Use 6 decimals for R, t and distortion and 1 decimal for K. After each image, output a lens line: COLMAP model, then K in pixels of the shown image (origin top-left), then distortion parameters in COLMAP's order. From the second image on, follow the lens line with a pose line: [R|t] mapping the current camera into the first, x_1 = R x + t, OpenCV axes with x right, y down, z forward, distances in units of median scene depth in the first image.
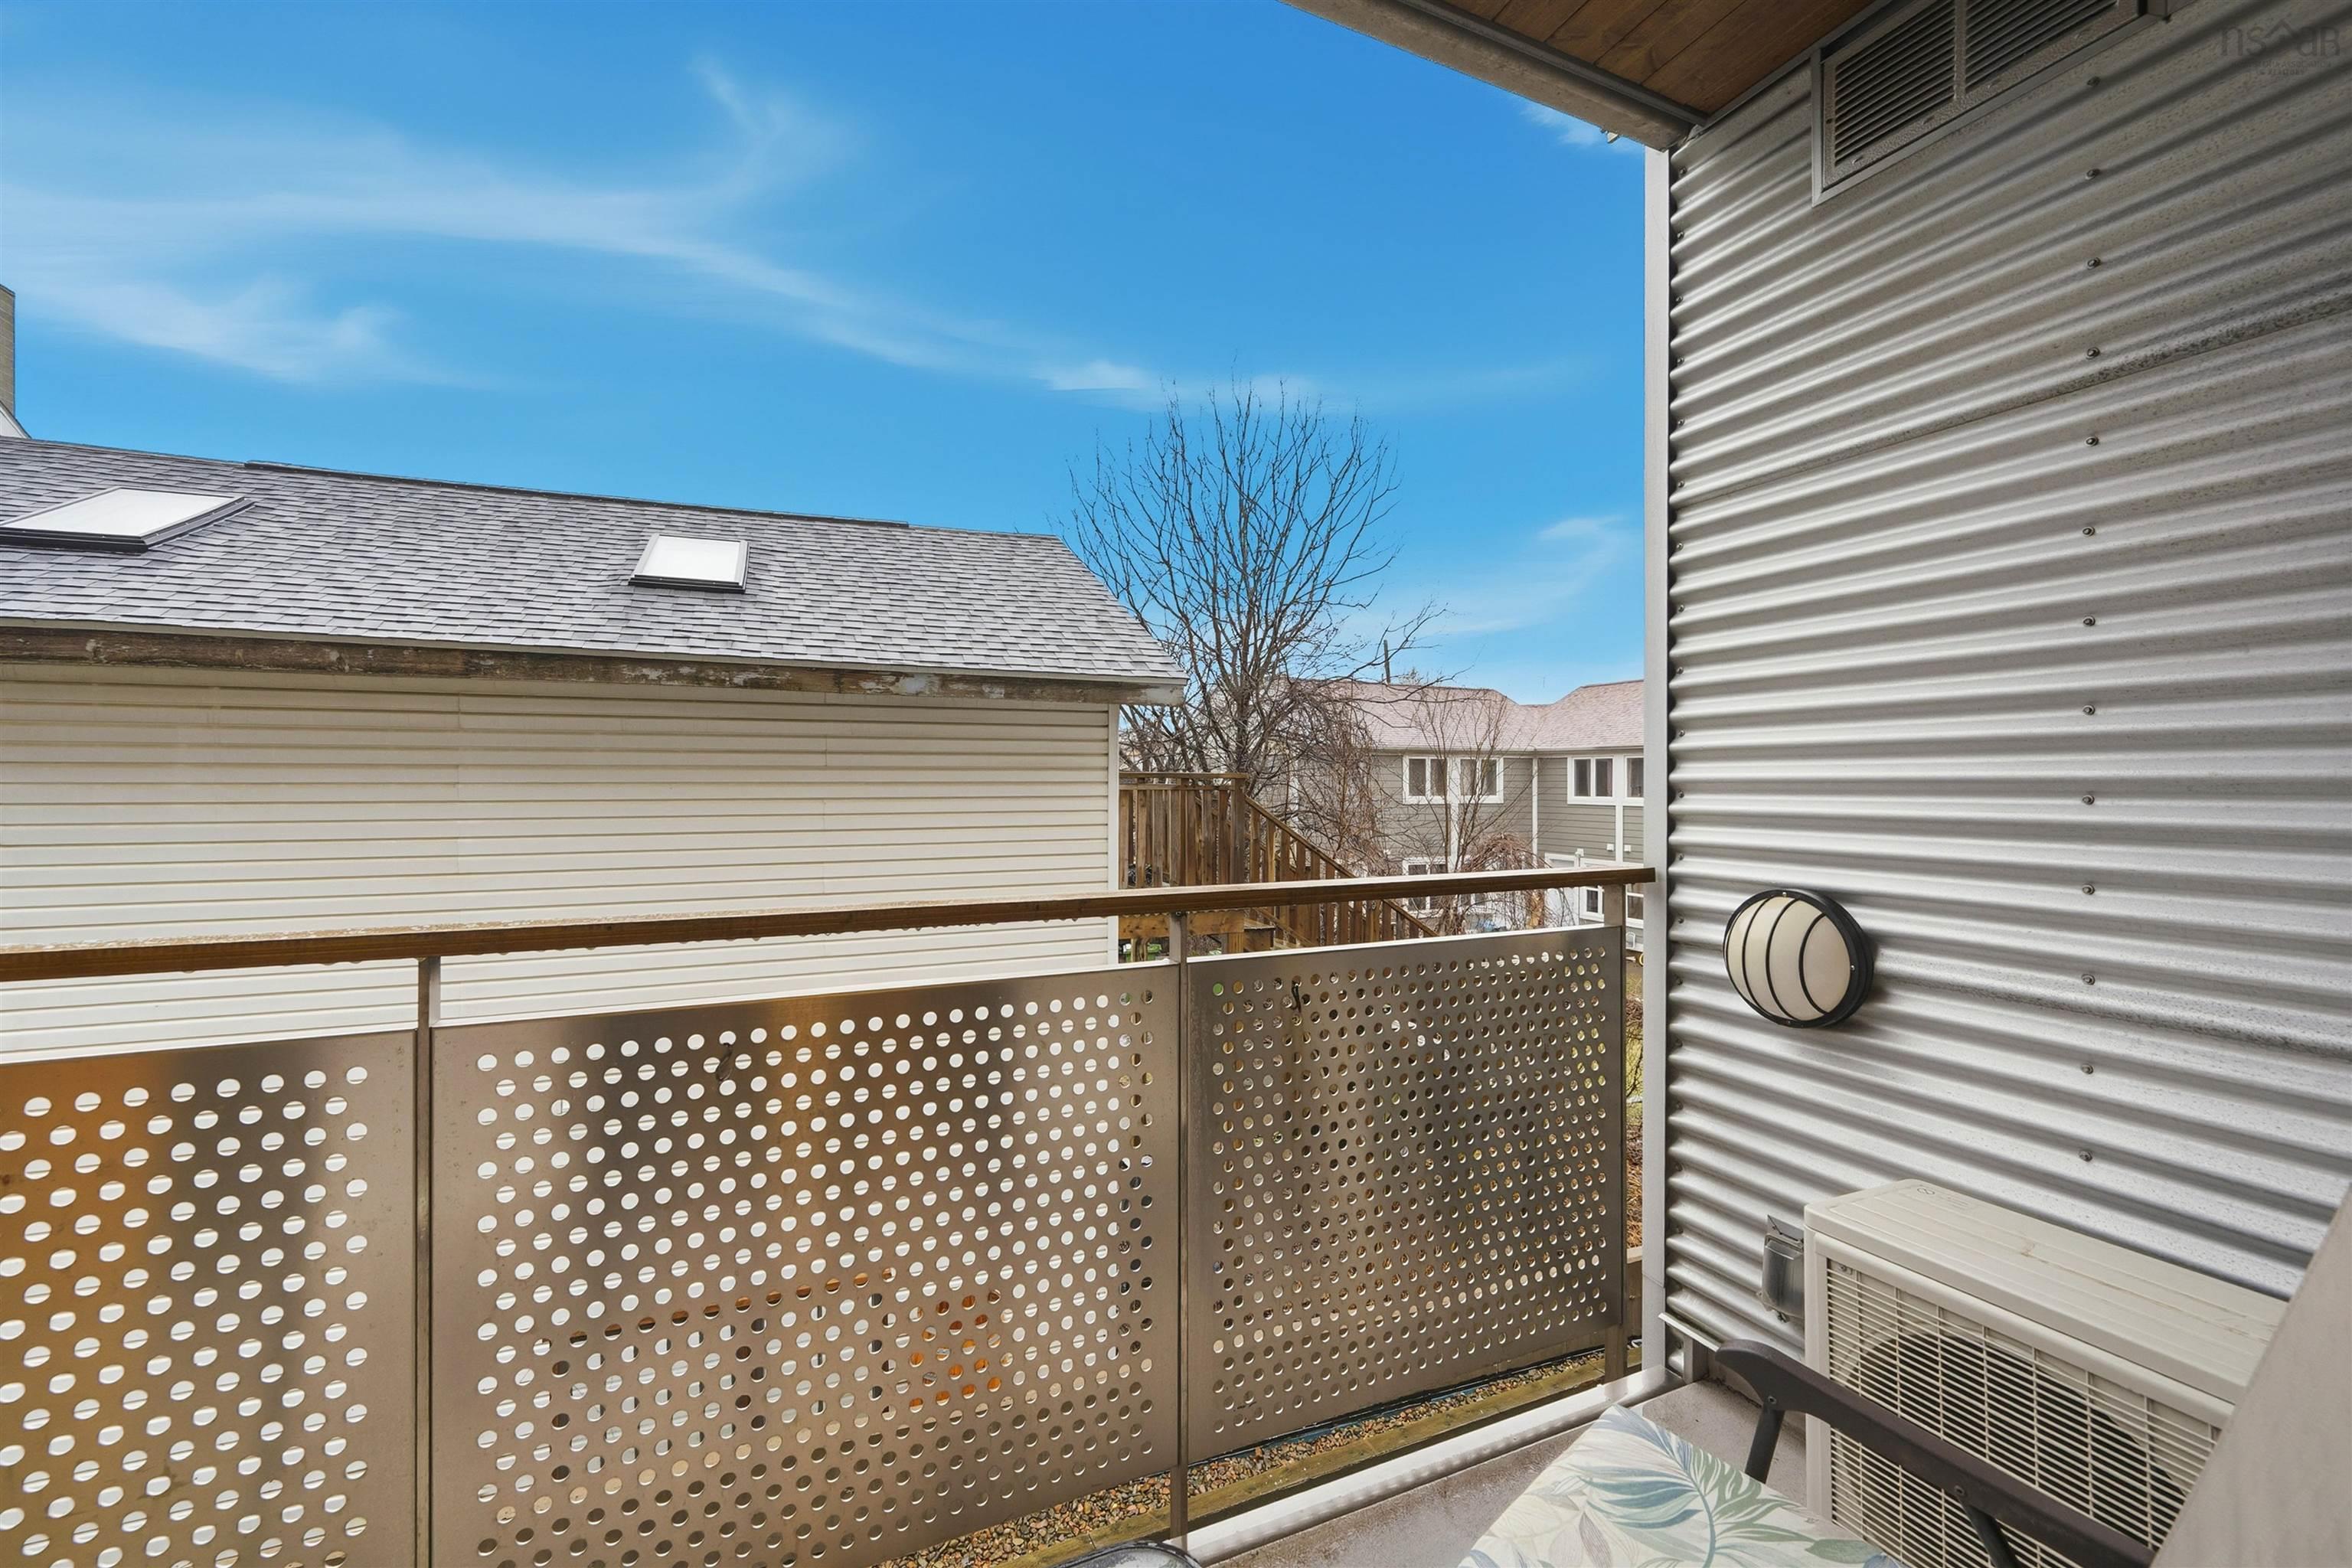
lens RADIAL K [[955.5, 0, 1184.3], [0, 955.5, 782.4], [0, 0, 1]] dist [-0.001127, -0.000124]
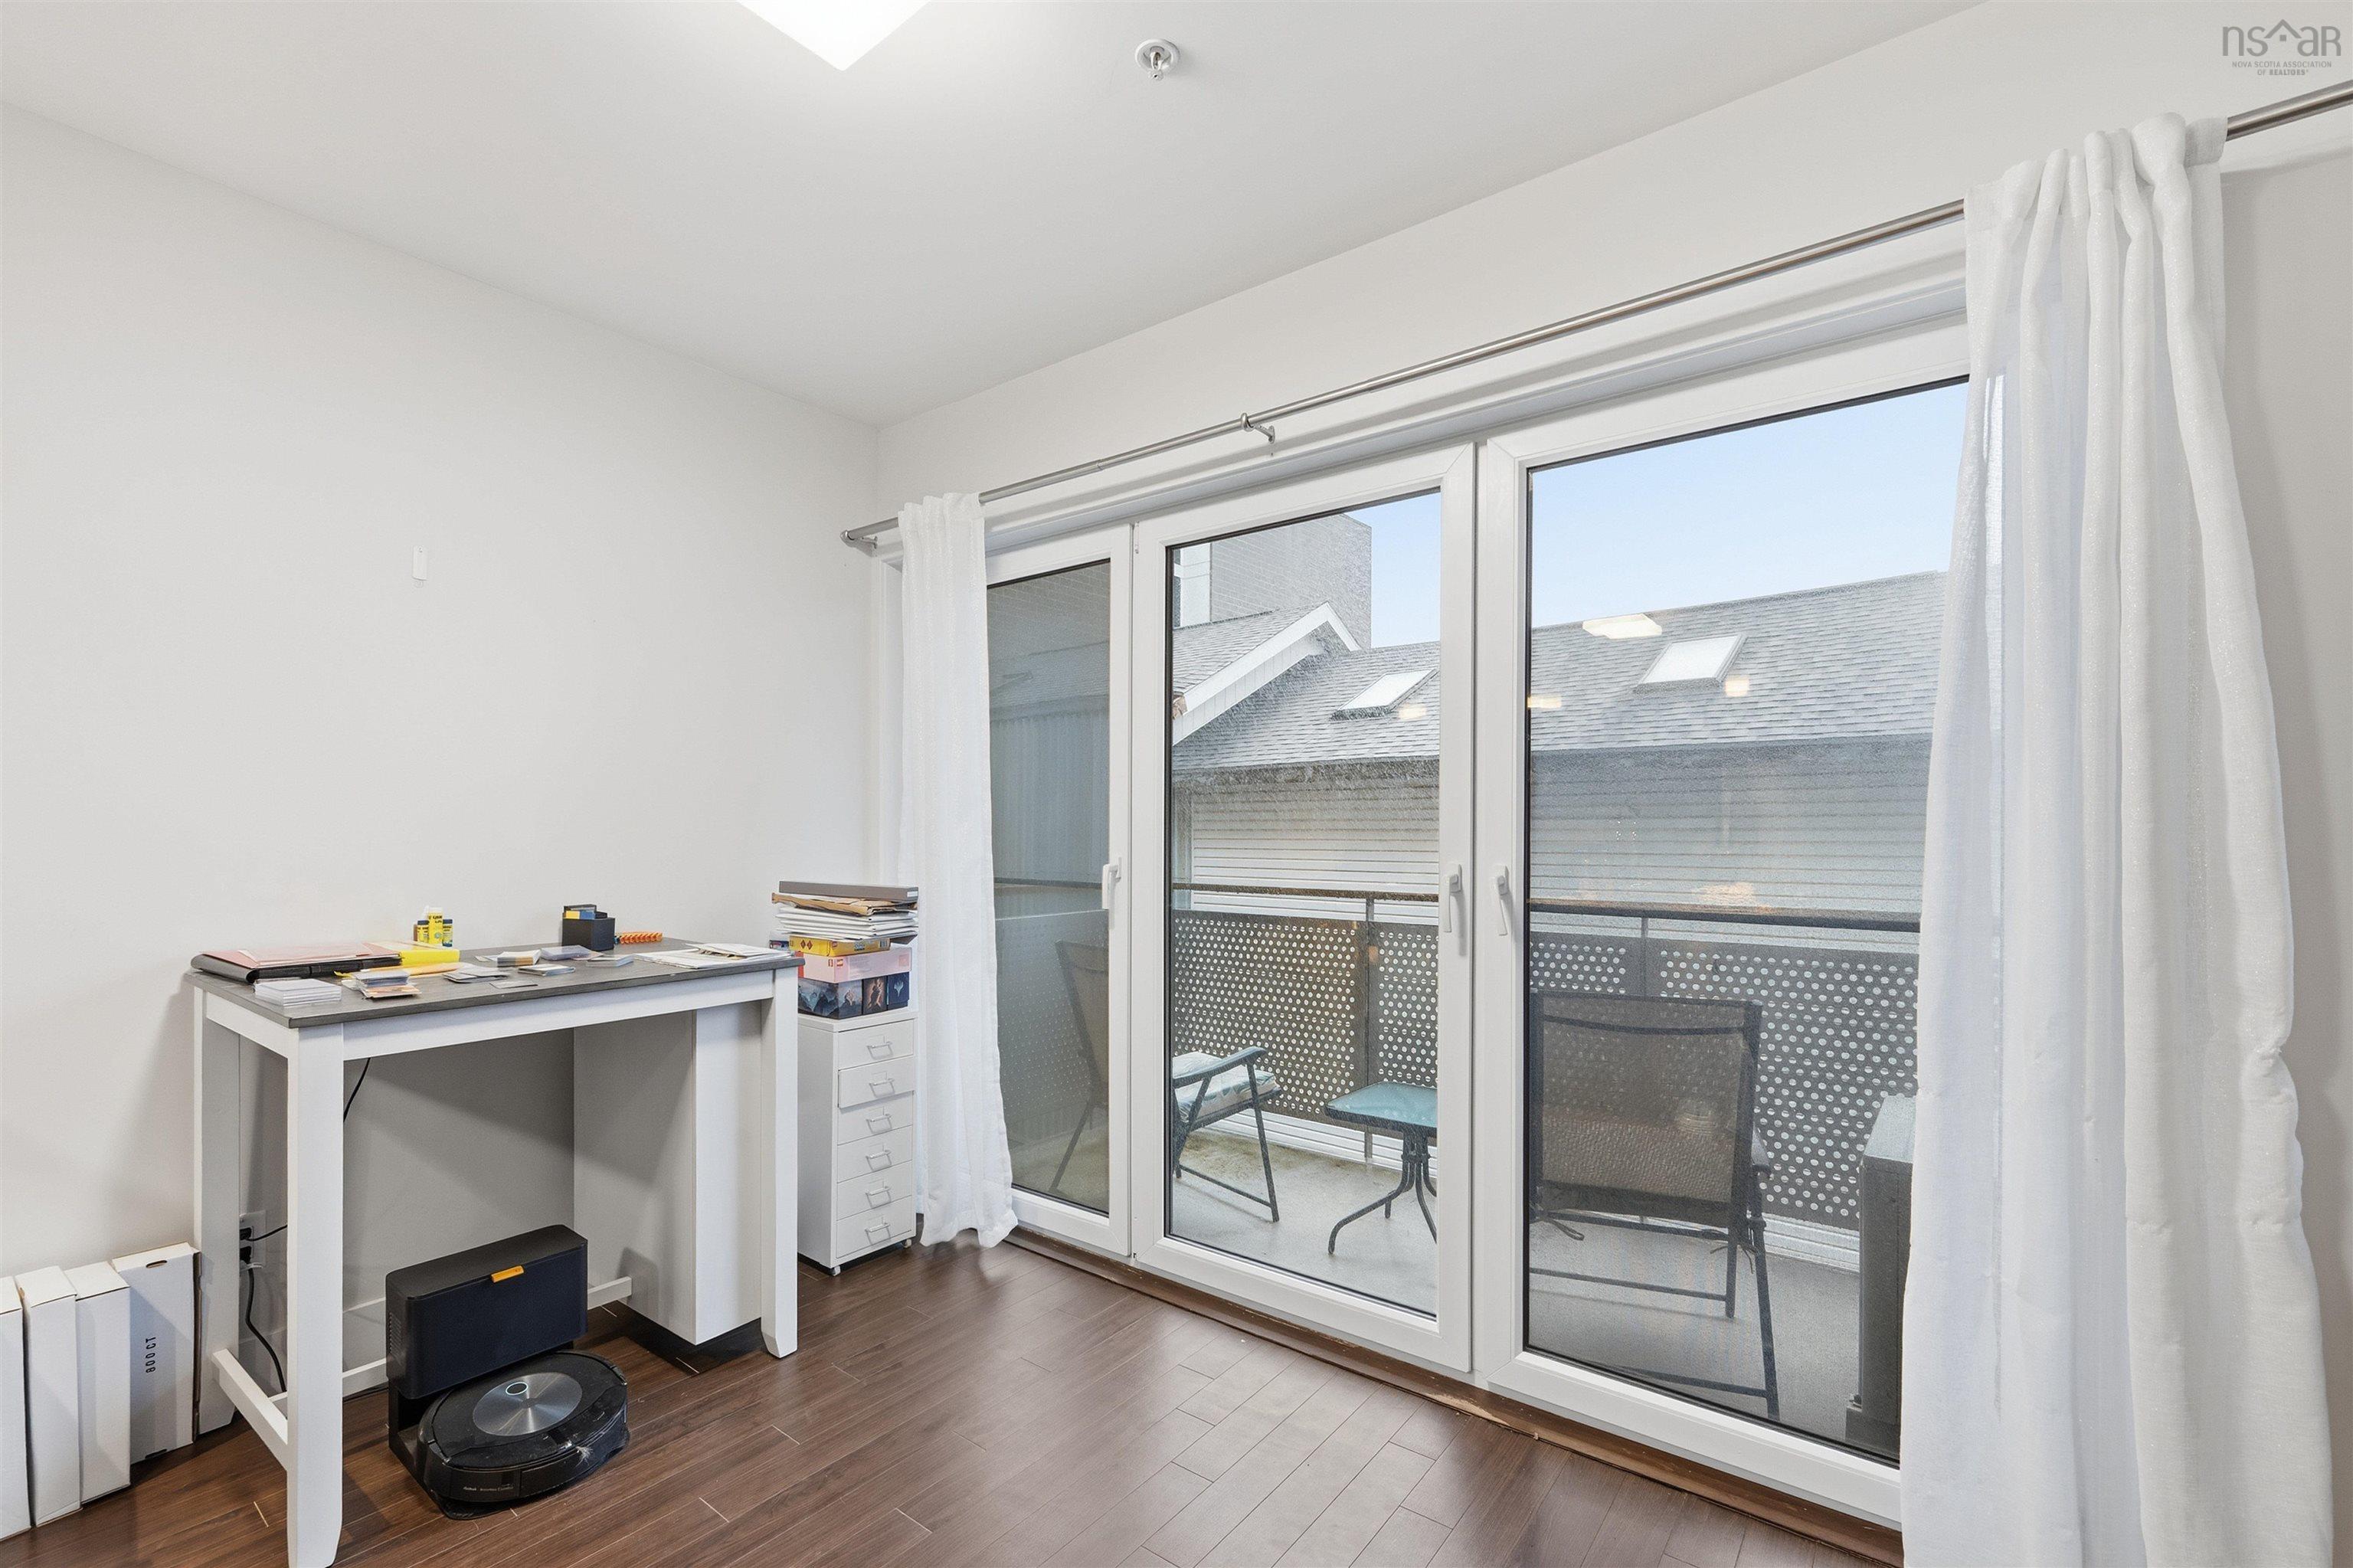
lens RADIAL K [[1010.4, 0, 1182.1], [0, 1010.4, 833.2], [0, 0, 1]] dist [-0.000503, -0.000031]
pose [[0.468154, -0.000892, -0.883646, 0.390275], [-0.002385, 0.999995, -0.002274, -0.005660], [0.883644, 0.003172, 0.468149, -0.232105]]
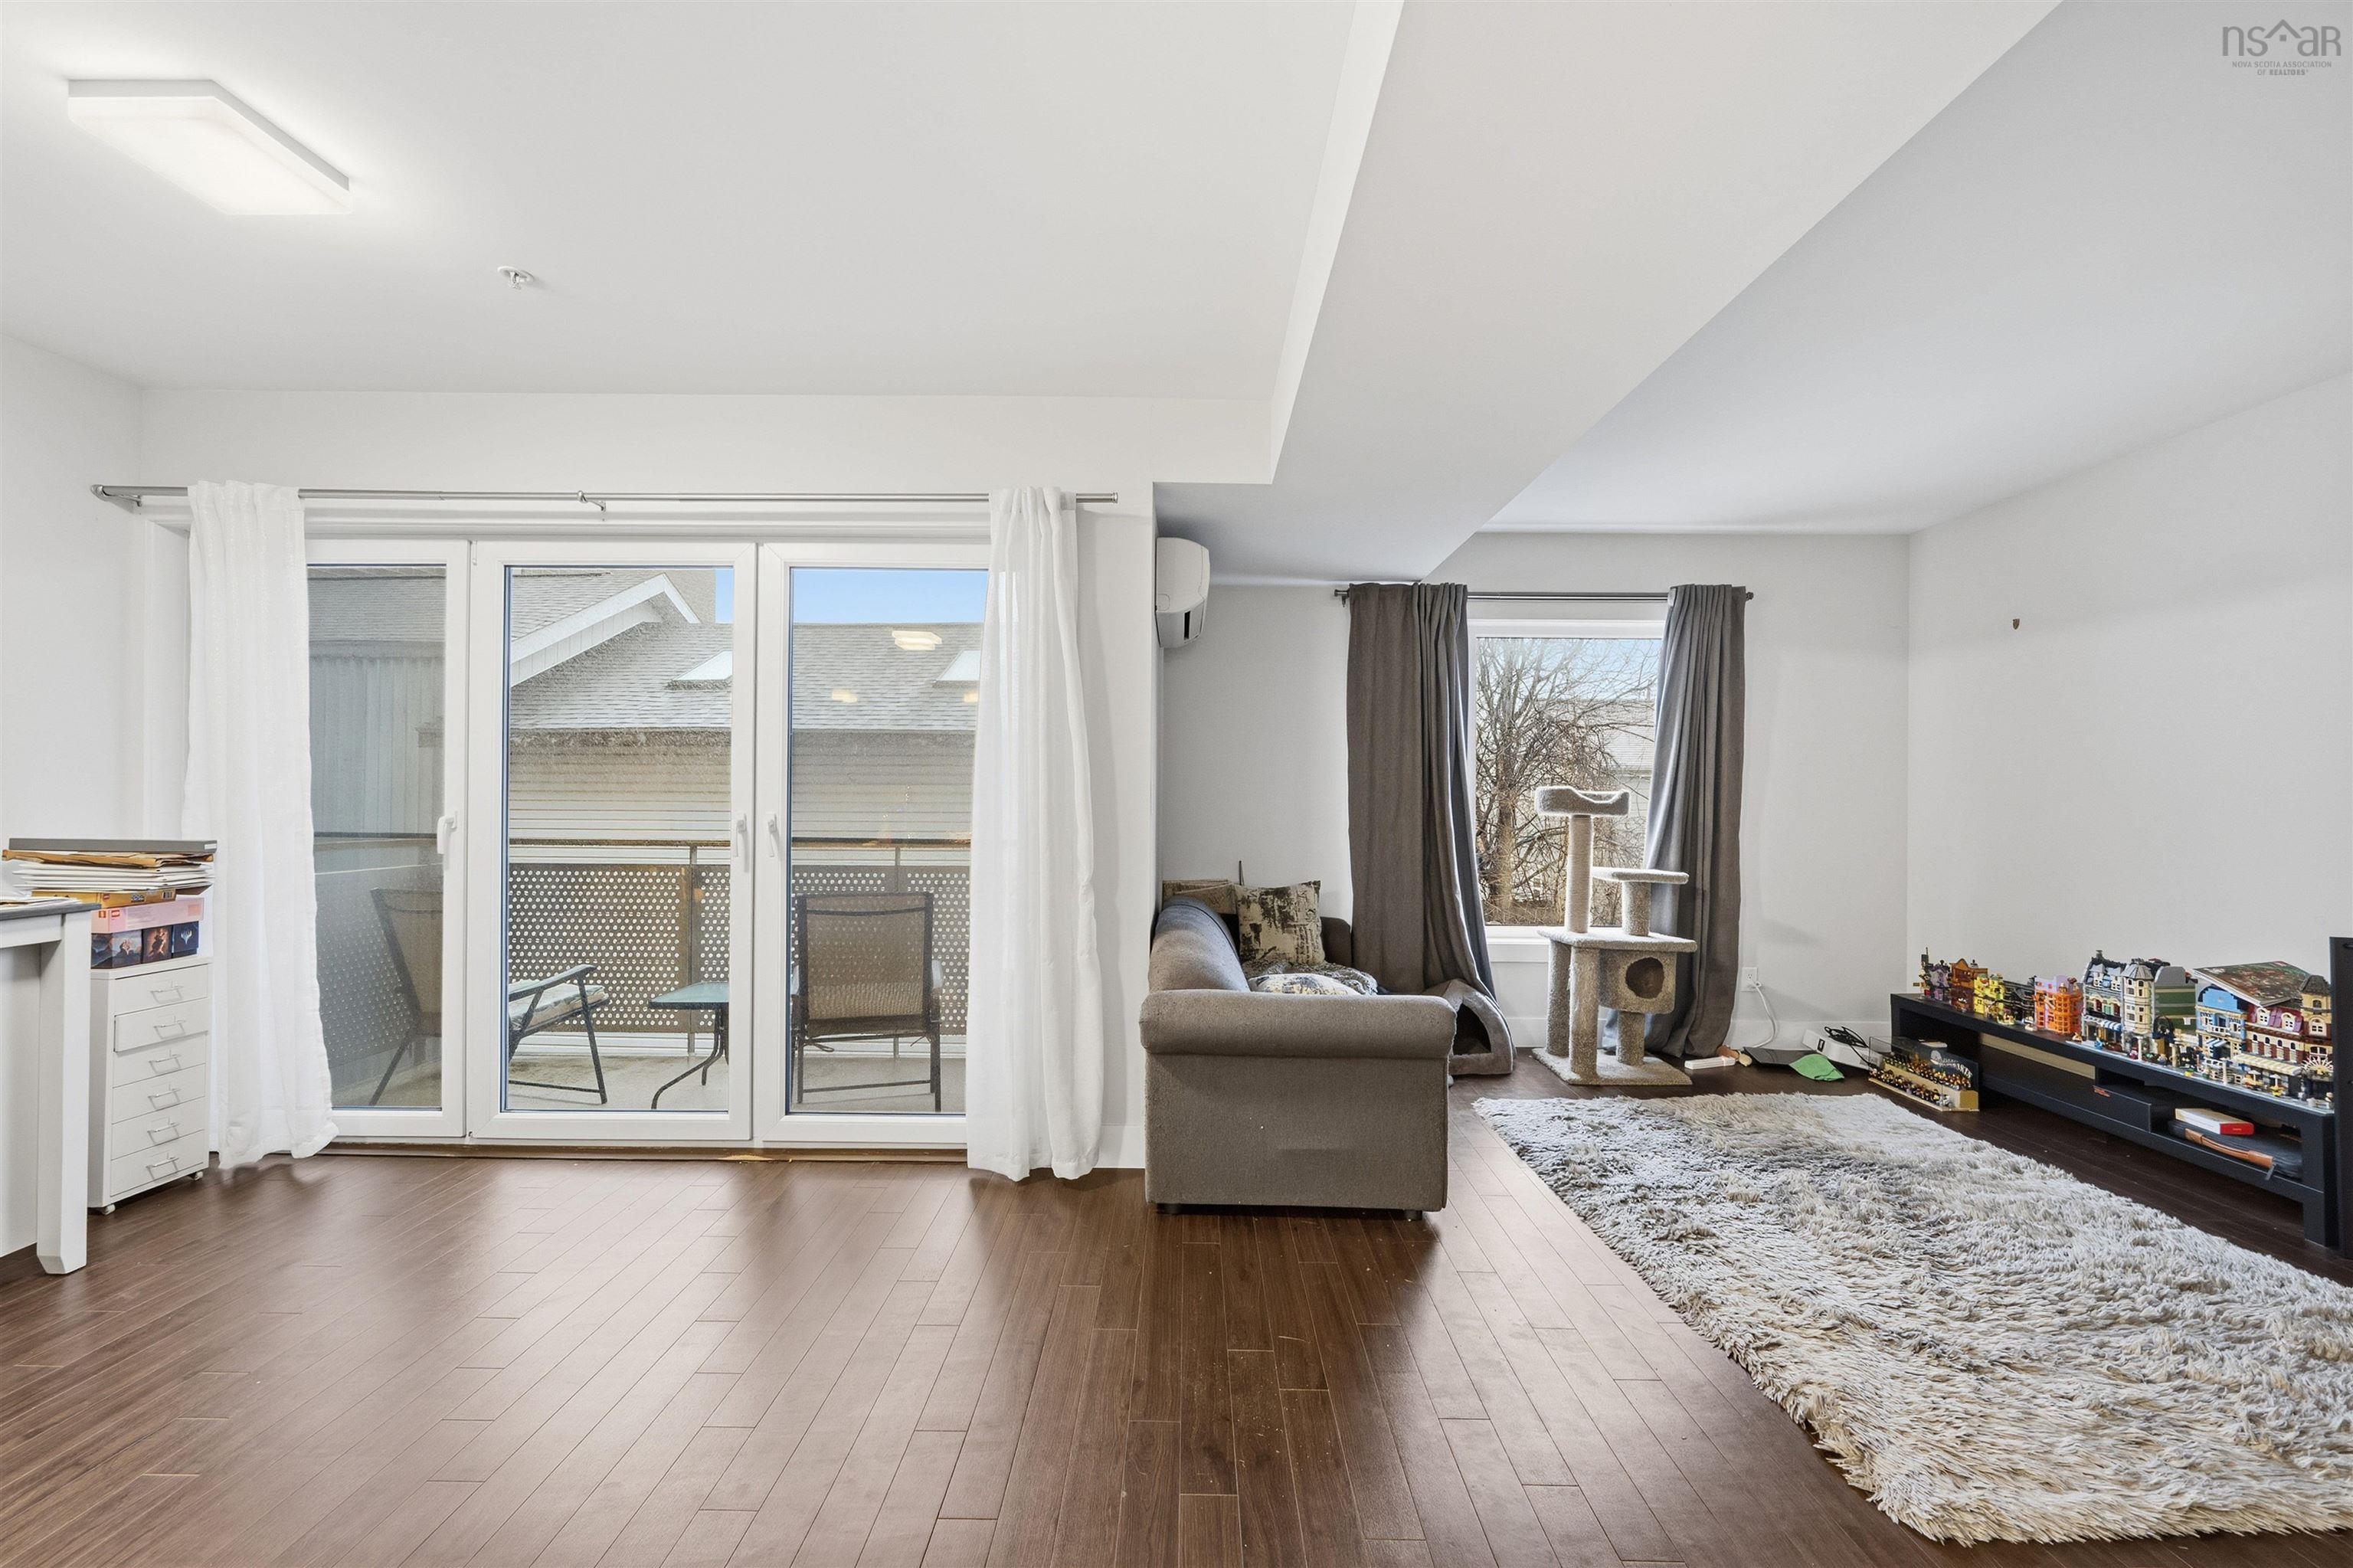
lens RADIAL K [[929.2, 0, 1182.2], [0, 929.2, 799.9], [0, 0, 1]] dist [0.000081, 0.000309]
pose [[0.906897, 0.004303, -0.421331, 0.554374], [-0.005710, 0.999982, -0.002079, -0.003286], [0.421314, 0.004291, 0.906905, -0.340313]]
